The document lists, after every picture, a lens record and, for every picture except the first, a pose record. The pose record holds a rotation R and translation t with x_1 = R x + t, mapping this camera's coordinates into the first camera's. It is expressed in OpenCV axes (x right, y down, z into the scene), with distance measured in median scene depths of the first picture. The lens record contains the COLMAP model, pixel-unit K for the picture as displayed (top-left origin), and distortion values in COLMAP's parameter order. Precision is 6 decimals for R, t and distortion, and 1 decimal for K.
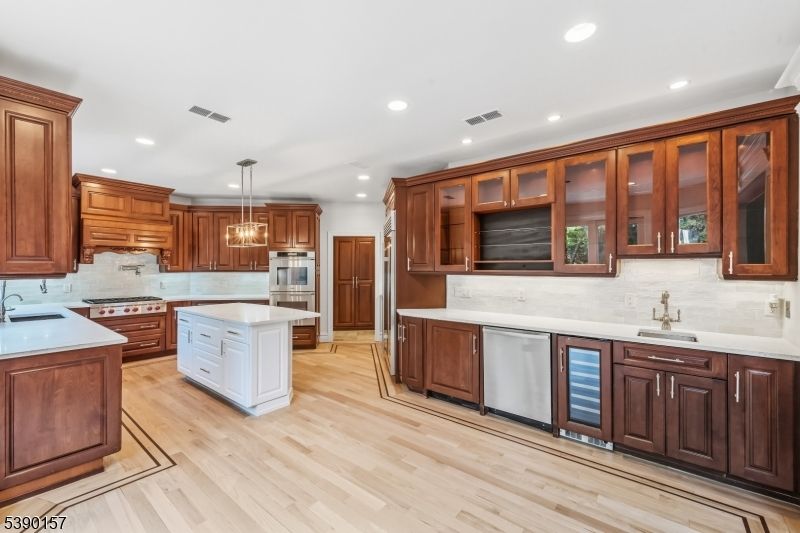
lens RADIAL K [[334.2, 0, 387.5], [0, 334.2, 267.5], [0, 0, 1]] dist [0.006369, -0.000164]
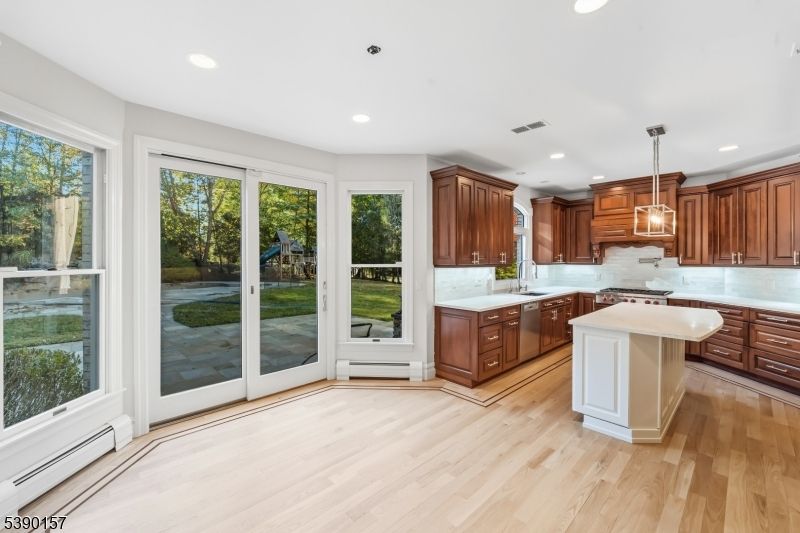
lens RADIAL K [[335.6, 0, 389.0], [0, 335.6, 262.6], [0, 0, 1]] dist [0.008330, -0.000697]
pose [[-0.127188, 0.011270, -0.991815, 0.353275], [0.002586, 0.999936, 0.011030, -0.007360], [0.991875, -0.001162, -0.127209, 0.360618]]
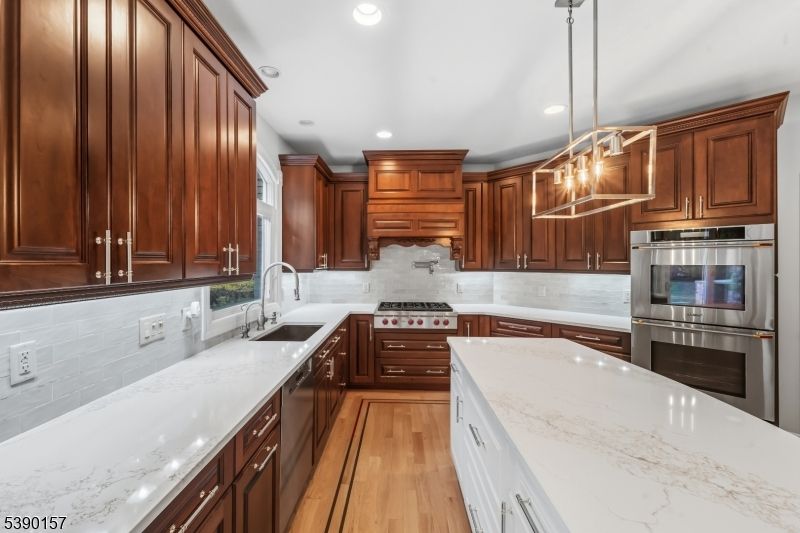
lens RADIAL K [[335.6, 0, 389.0], [0, 335.6, 262.6], [0, 0, 1]] dist [0.008330, -0.000697]
pose [[0.613723, -0.000186, -0.789521, -0.199382], [0.003087, 0.999993, 0.002164, -0.006074], [0.789515, -0.003765, 0.613720, 0.464193]]
